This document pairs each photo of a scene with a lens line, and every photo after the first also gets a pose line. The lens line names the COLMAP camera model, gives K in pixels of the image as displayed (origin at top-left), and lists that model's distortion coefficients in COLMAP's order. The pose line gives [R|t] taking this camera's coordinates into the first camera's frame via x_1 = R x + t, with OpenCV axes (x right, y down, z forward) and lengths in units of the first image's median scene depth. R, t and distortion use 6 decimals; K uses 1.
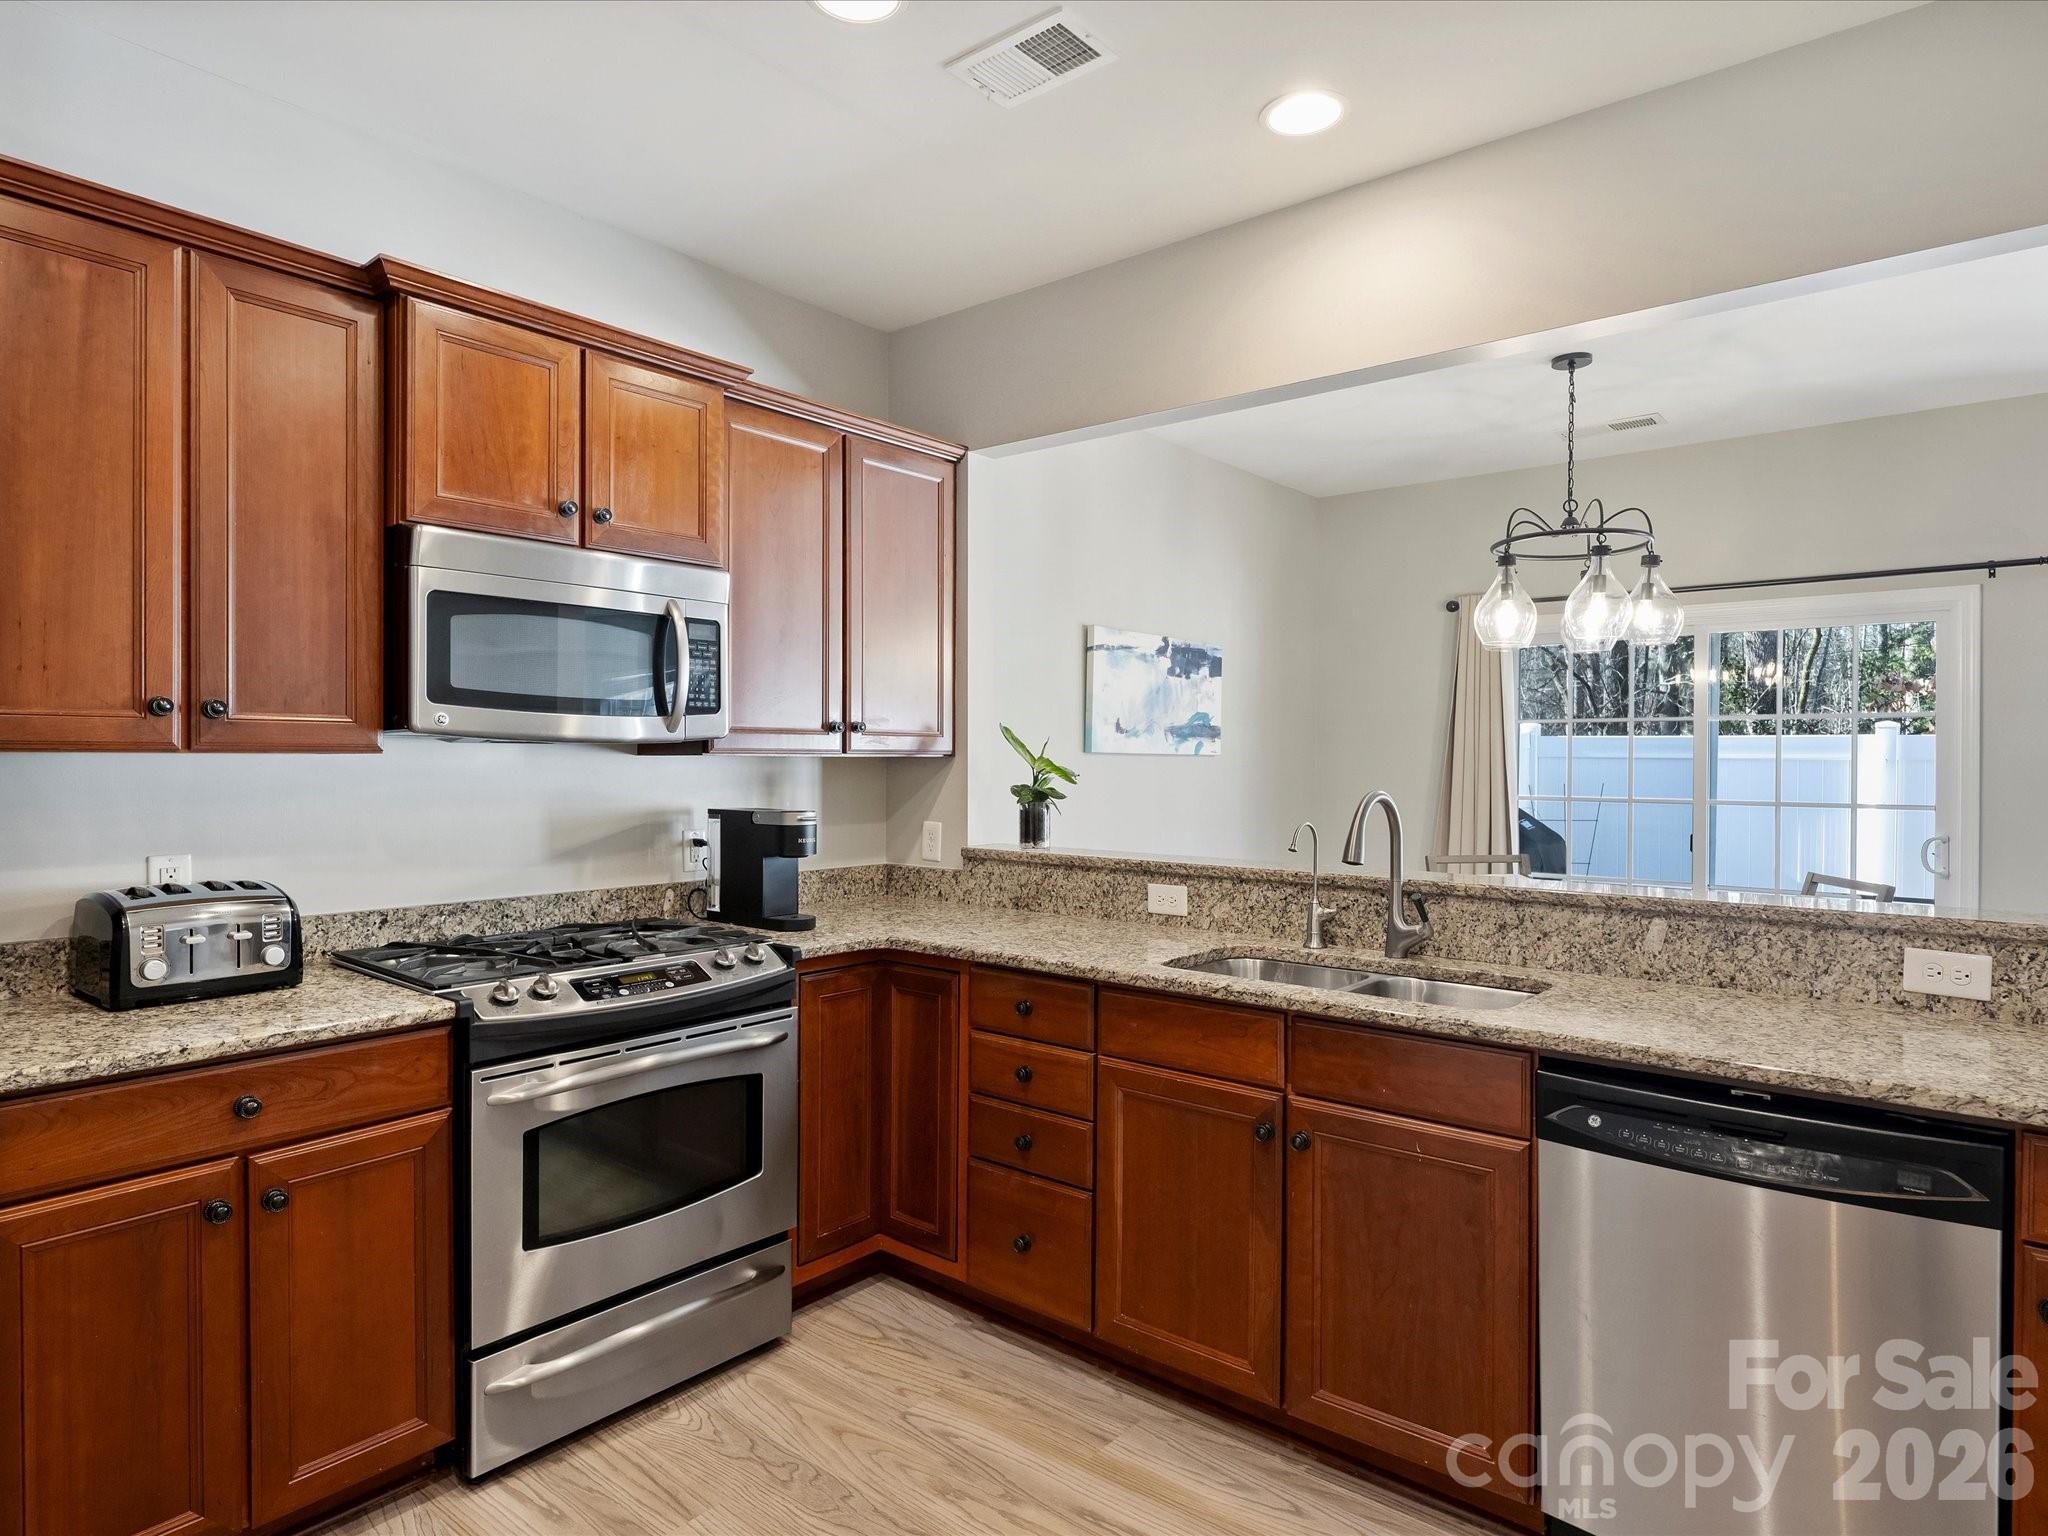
lens RADIAL K [[1156.9, 0, 1015.4], [0, 1156.9, 760.3], [0, 0, 1]] dist [-0.002781, -0.001219]
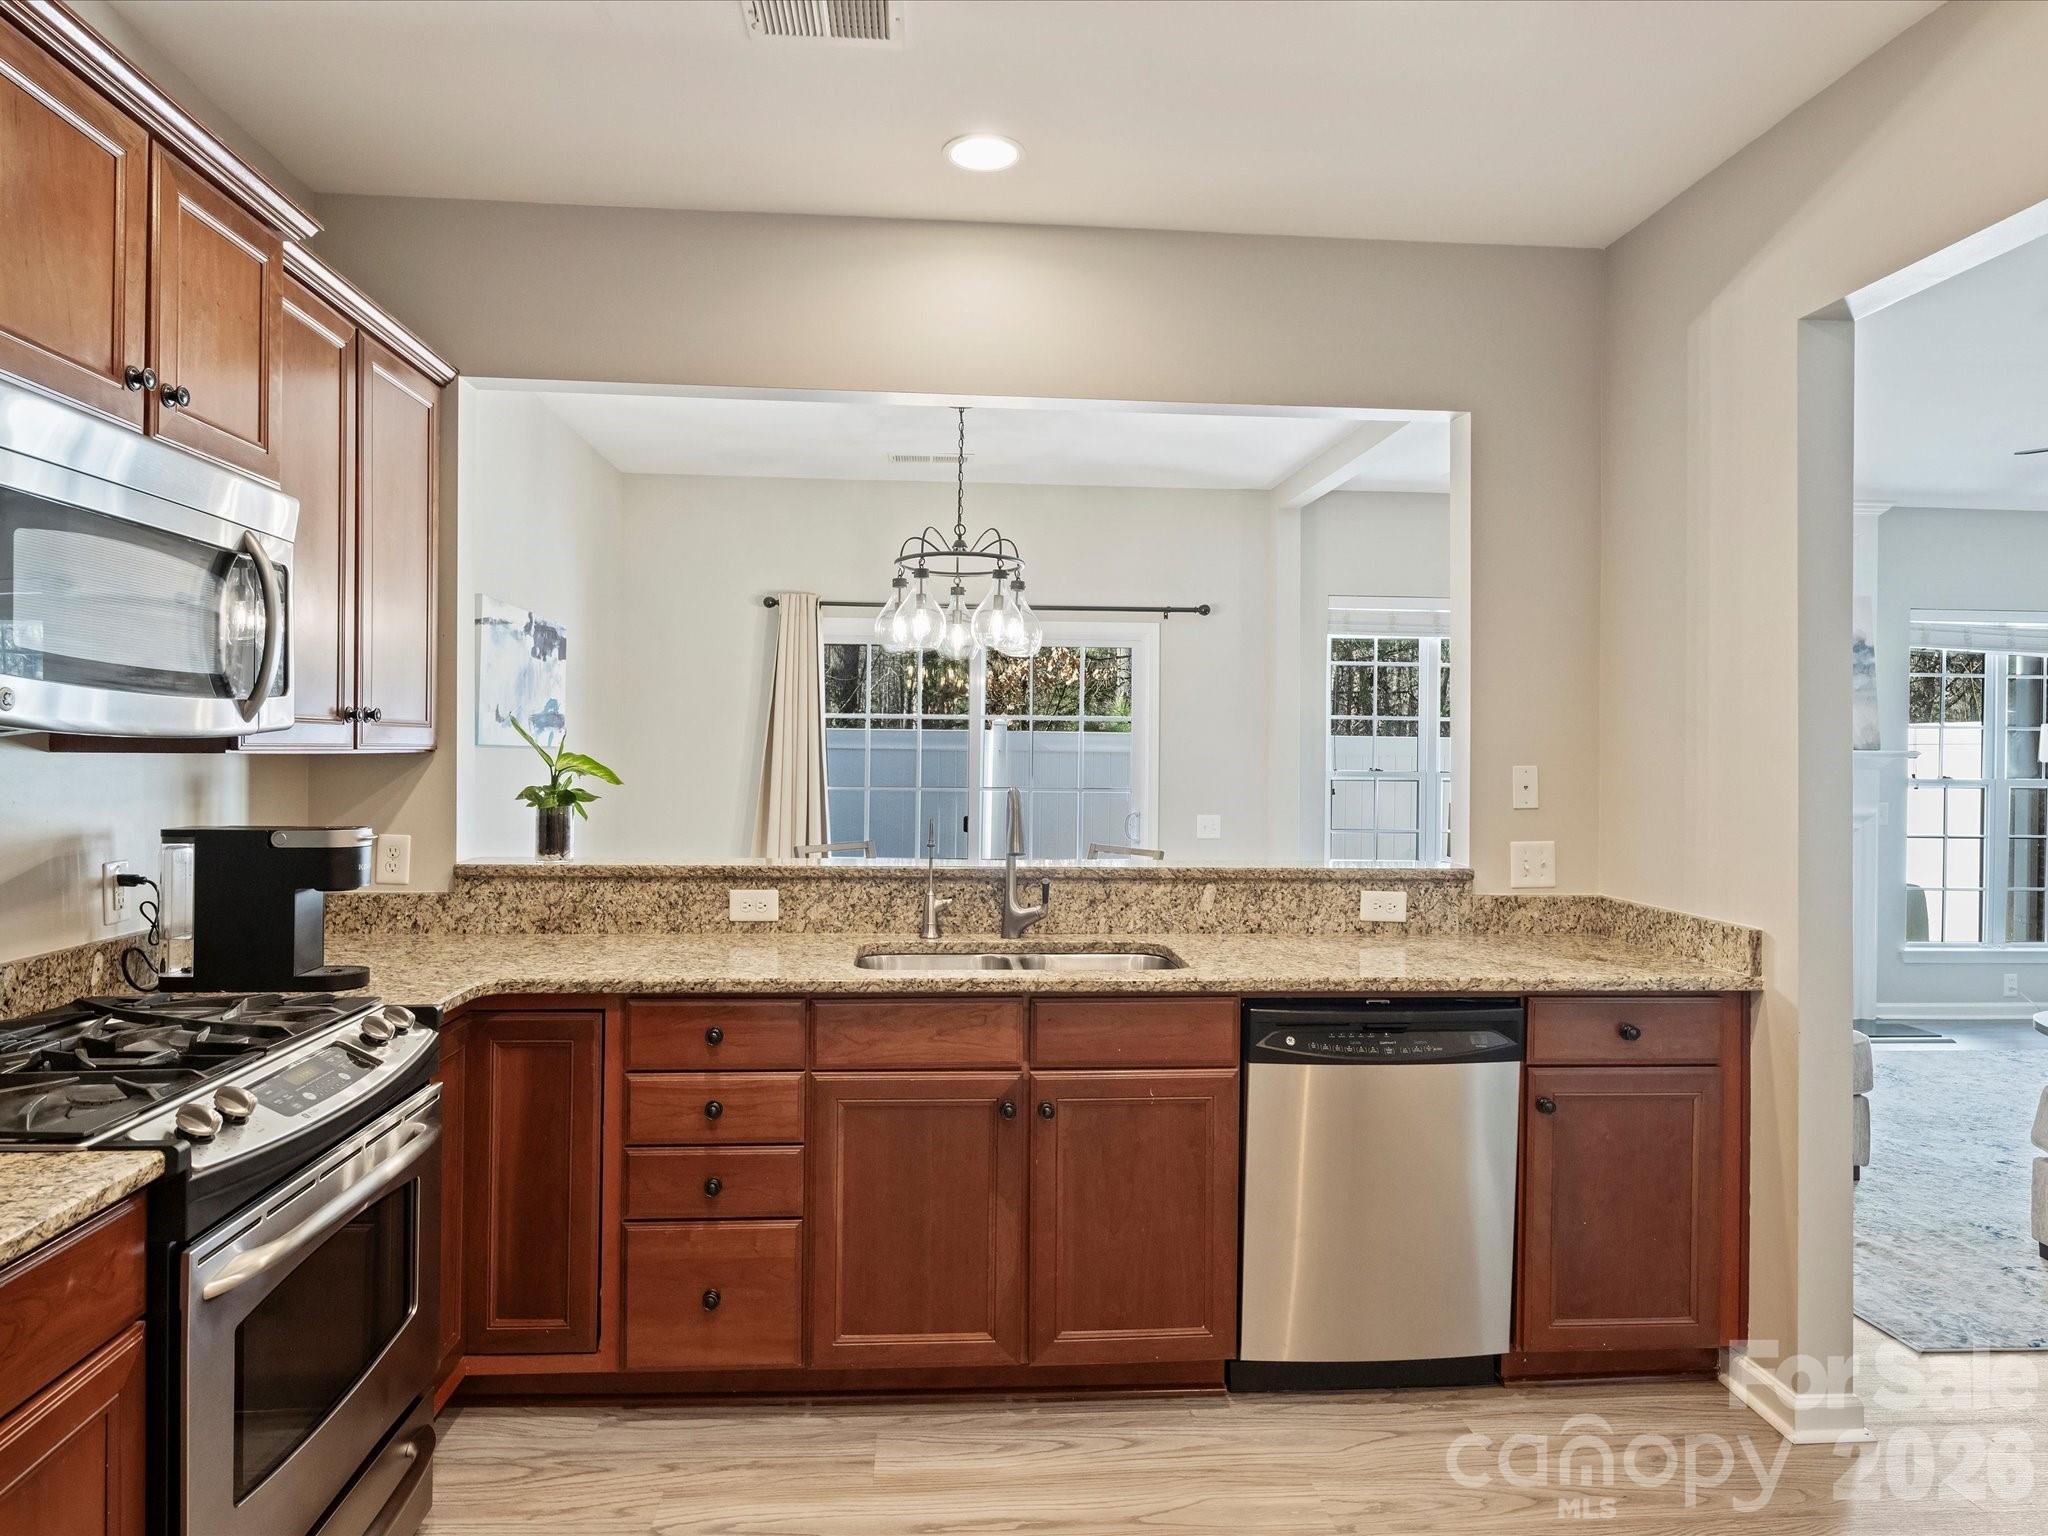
lens RADIAL K [[1227.2, 0, 988.8], [0, 1227.2, 748.9], [0, 0, 1]] dist [-0.003699, -0.003977]
pose [[0.728263, 0.003239, 0.685290, -0.453071], [-0.005082, 0.999987, 0.000674, -0.009898], [-0.685279, -0.003973, 0.728270, 0.150301]]
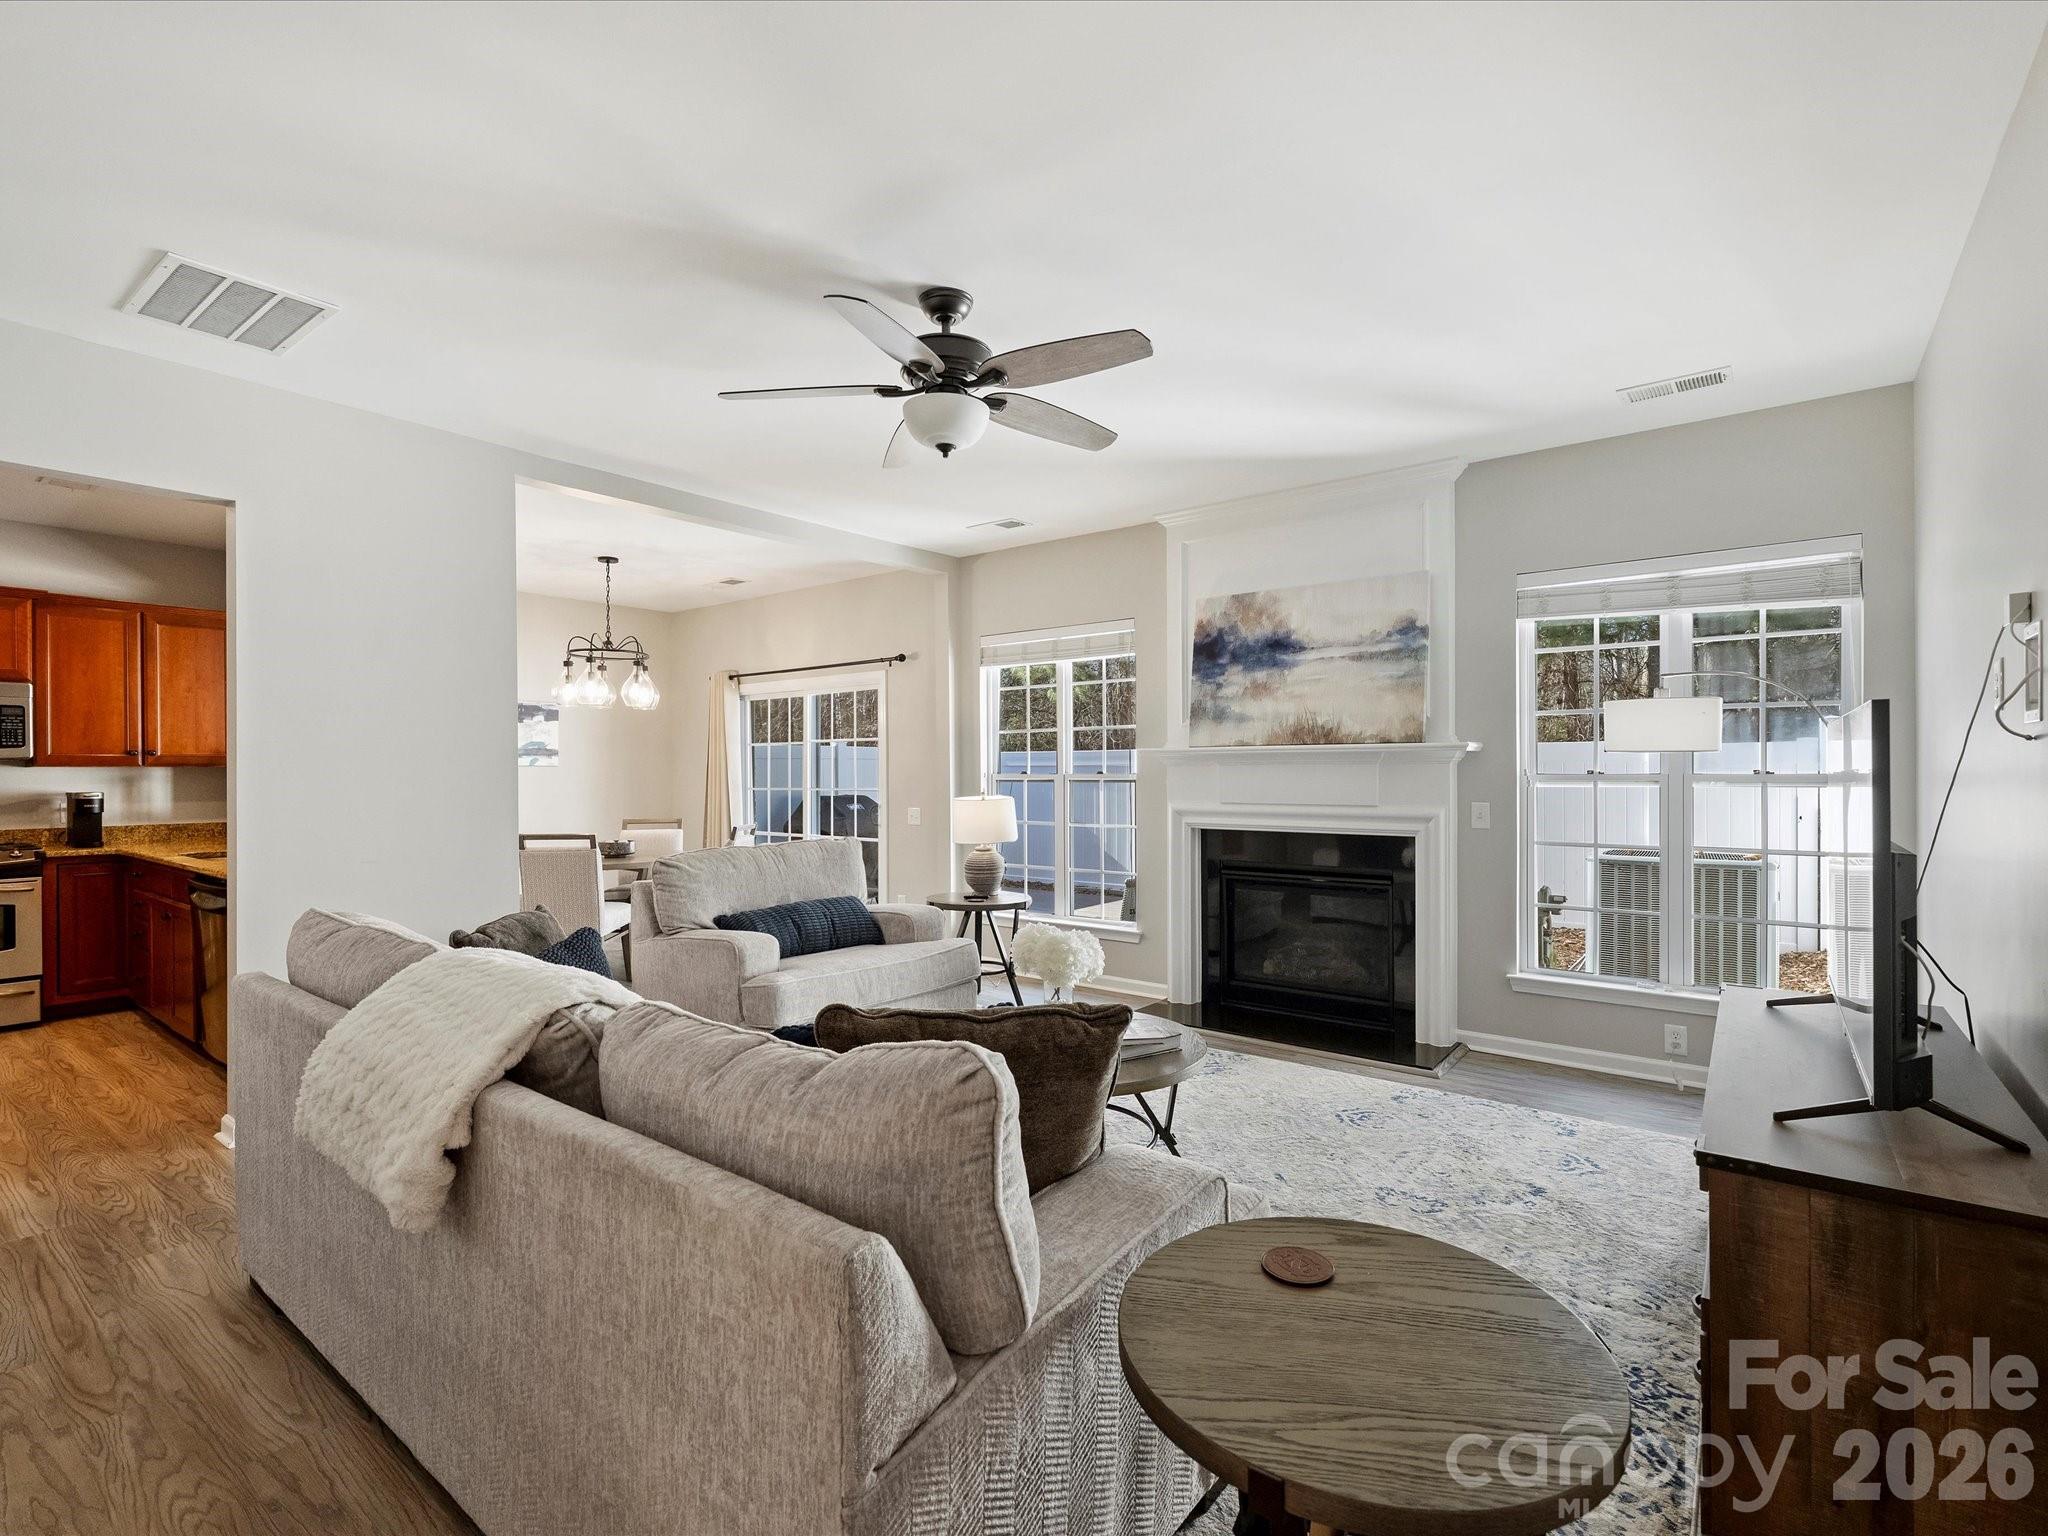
lens RADIAL K [[954.4, 0, 1015.1], [0, 954.4, 777.6], [0, 0, 1]] dist [-0.000636, -0.001387]
pose [[0.999394, -0.010499, 0.033179, 1.563668], [0.010416, 0.999942, 0.002658, 0.031900], [-0.033205, -0.002311, 0.999446, -0.875669]]
